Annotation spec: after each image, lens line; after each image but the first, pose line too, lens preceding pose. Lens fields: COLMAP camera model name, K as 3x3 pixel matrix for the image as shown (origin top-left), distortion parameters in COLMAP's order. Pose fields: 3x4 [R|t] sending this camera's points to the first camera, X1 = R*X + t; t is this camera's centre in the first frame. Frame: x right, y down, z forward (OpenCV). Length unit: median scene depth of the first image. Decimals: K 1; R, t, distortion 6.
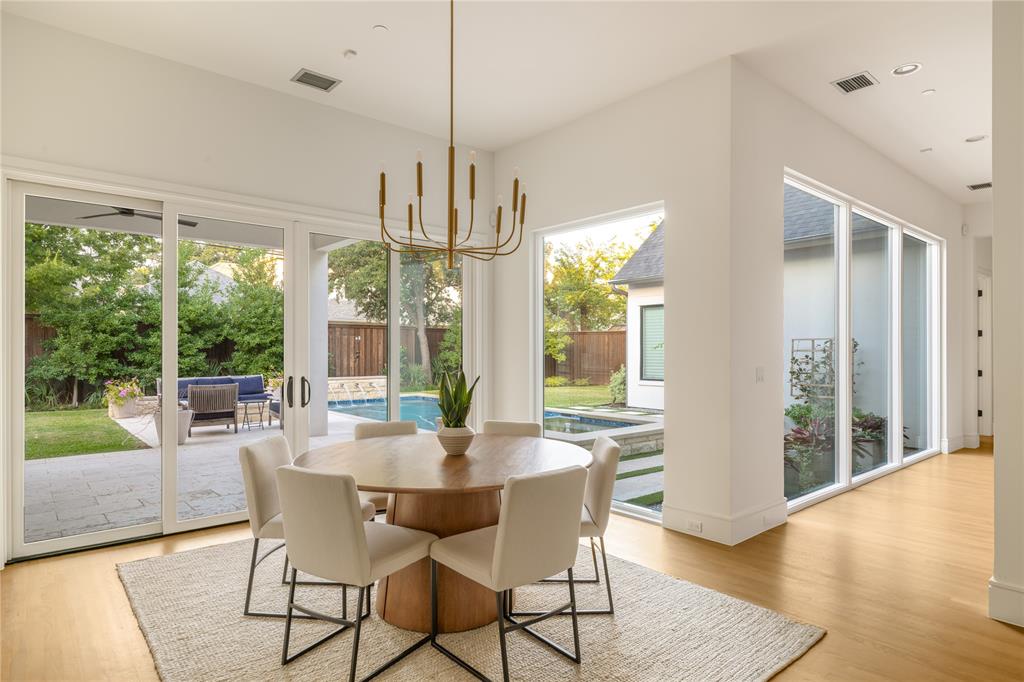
lens RADIAL K [[580.2, 0, 511.6], [0, 580.2, 343.6], [0, 0, 1]] dist [0.001295, 0.000534]
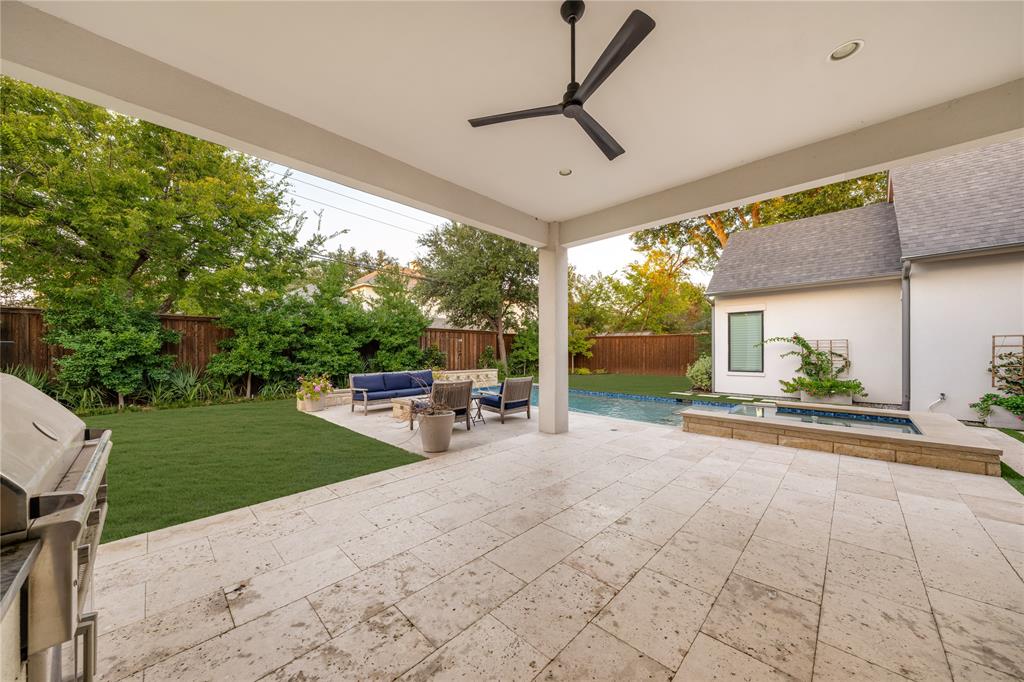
lens RADIAL K [[353.6, 0, 512.8], [0, 353.6, 348.0], [0, 0, 1]] dist [0.000064, 0.000012]
pose [[0.995004, -0.002027, 0.099812, -0.299213], [0.001629, 0.999990, 0.004066, 0.007178], [-0.099819, -0.003883, 0.994998, 0.252270]]
